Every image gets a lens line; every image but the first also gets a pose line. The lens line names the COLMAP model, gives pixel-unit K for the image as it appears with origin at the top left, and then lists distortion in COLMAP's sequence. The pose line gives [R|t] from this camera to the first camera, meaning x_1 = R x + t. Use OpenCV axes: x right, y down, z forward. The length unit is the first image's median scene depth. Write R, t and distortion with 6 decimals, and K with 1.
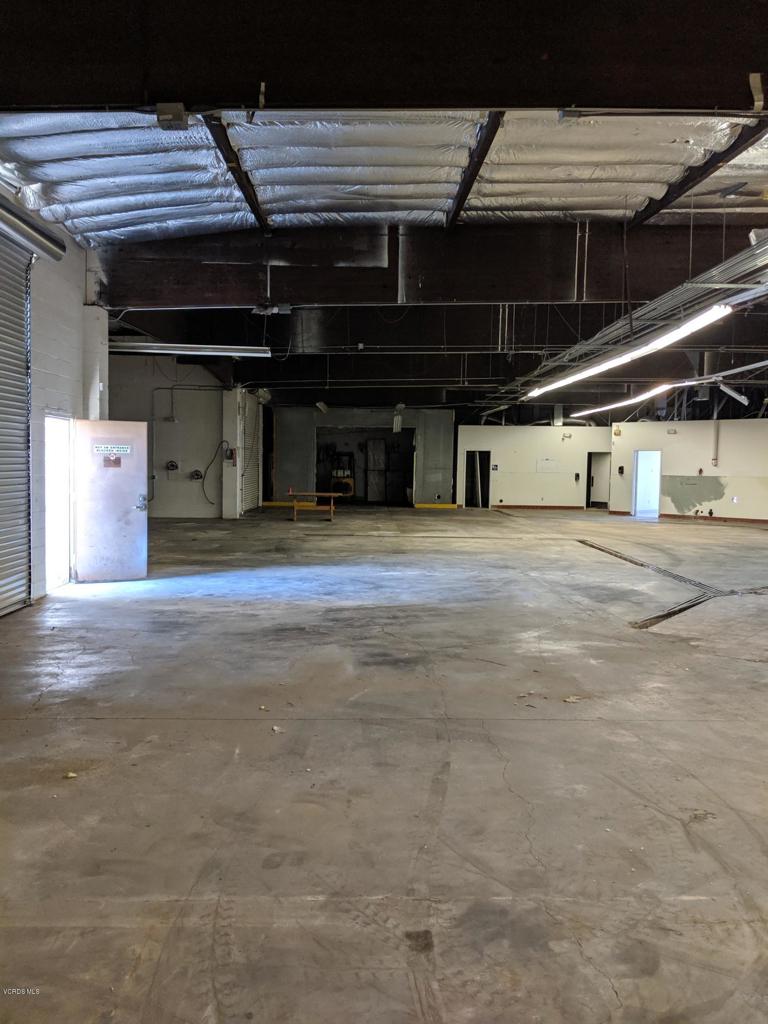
lens RADIAL K [[801.0, 0, 384.0], [0, 801.0, 512.0], [0, 0, 1]] dist [0.073950, -0.145295]
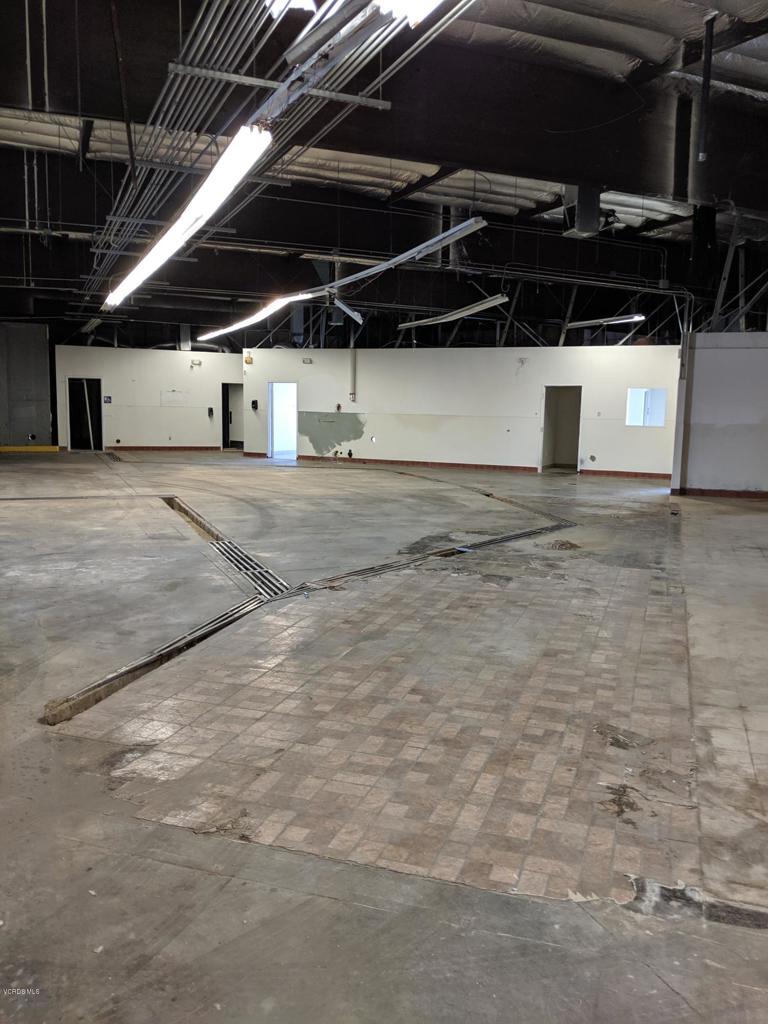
lens RADIAL K [[801.0, 0, 384.0], [0, 801.0, 512.0], [0, 0, 1]] dist [0.073950, -0.145295]
pose [[0.929217, -0.041335, 0.367214, 0.108404], [0.011324, 0.996443, 0.083507, -0.008514], [-0.369360, -0.073438, 0.926380, 0.153814]]
